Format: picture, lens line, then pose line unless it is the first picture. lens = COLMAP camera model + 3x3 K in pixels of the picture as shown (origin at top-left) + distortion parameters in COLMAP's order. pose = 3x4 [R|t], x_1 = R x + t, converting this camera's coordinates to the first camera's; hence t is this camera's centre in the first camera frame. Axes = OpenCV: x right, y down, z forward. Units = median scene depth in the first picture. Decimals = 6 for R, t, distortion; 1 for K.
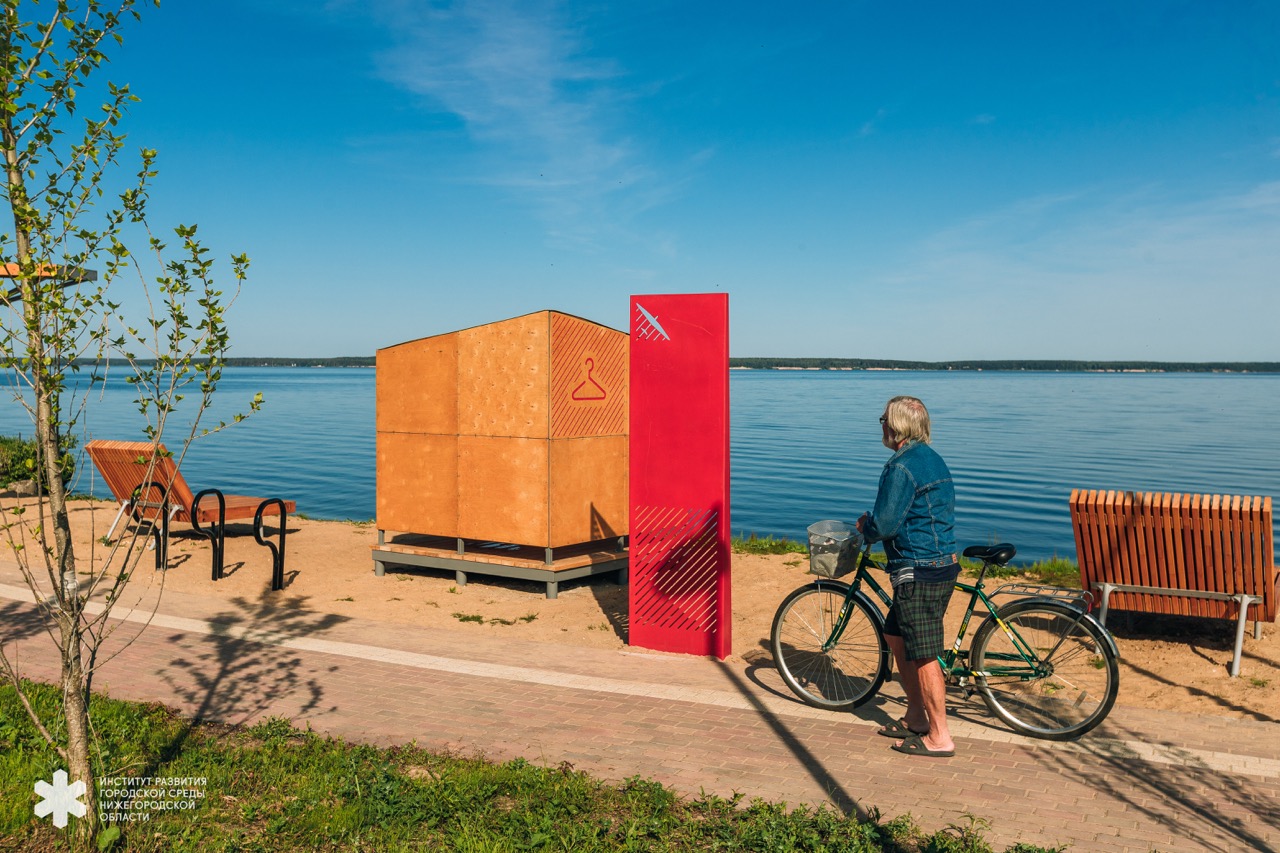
lens RADIAL K [[1299.4, 0, 639.8], [0, 1299.4, 424.6], [0, 0, 1]] dist [0.003451, 0.000000]
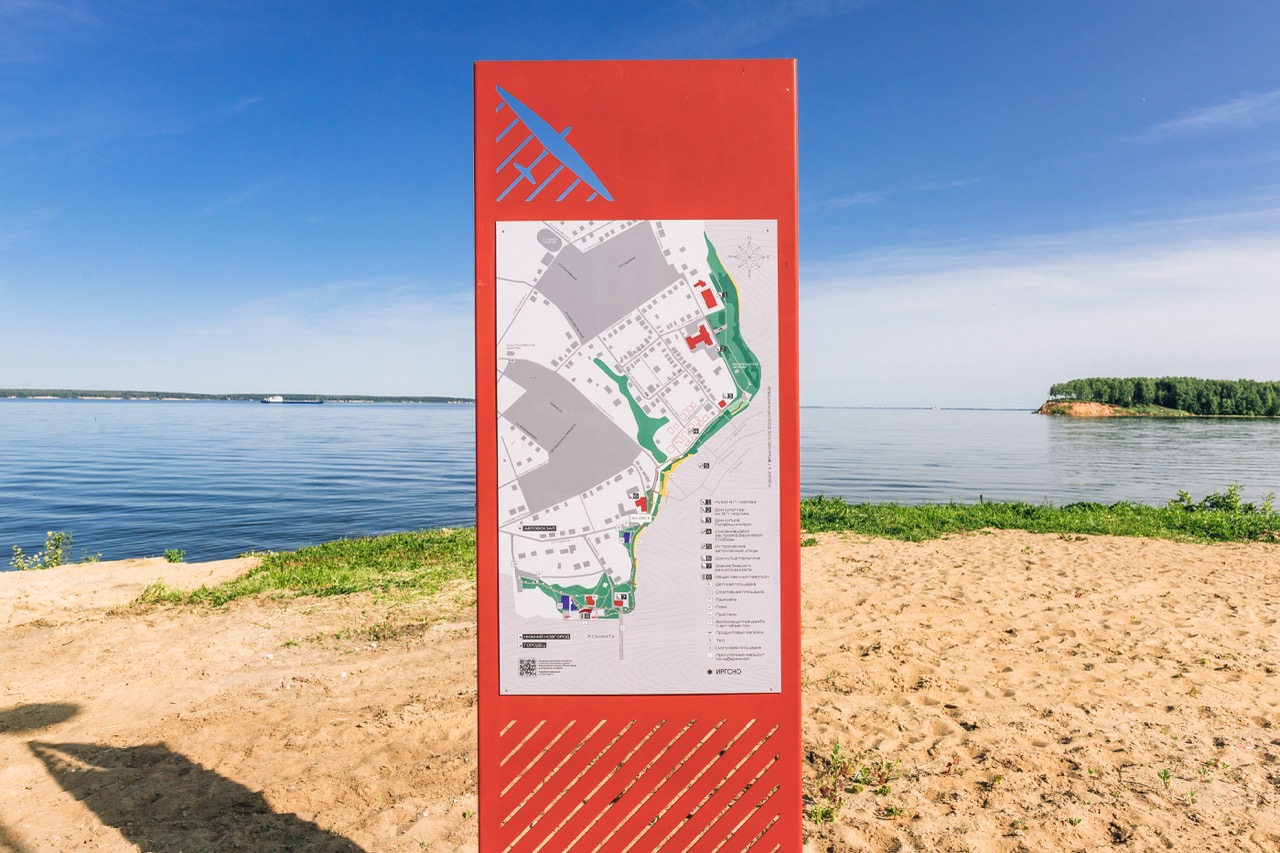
lens RADIAL K [[714.3, 0, 641.3], [0, 714.3, 424.2], [0, 0, 1]] dist [0.004847, 0.000810]
pose [[0.718636, -0.009630, 0.695320, -0.020824], [0.017594, 0.999836, -0.004337, -0.000146], [-0.695164, 0.015350, 0.718688, 0.157129]]
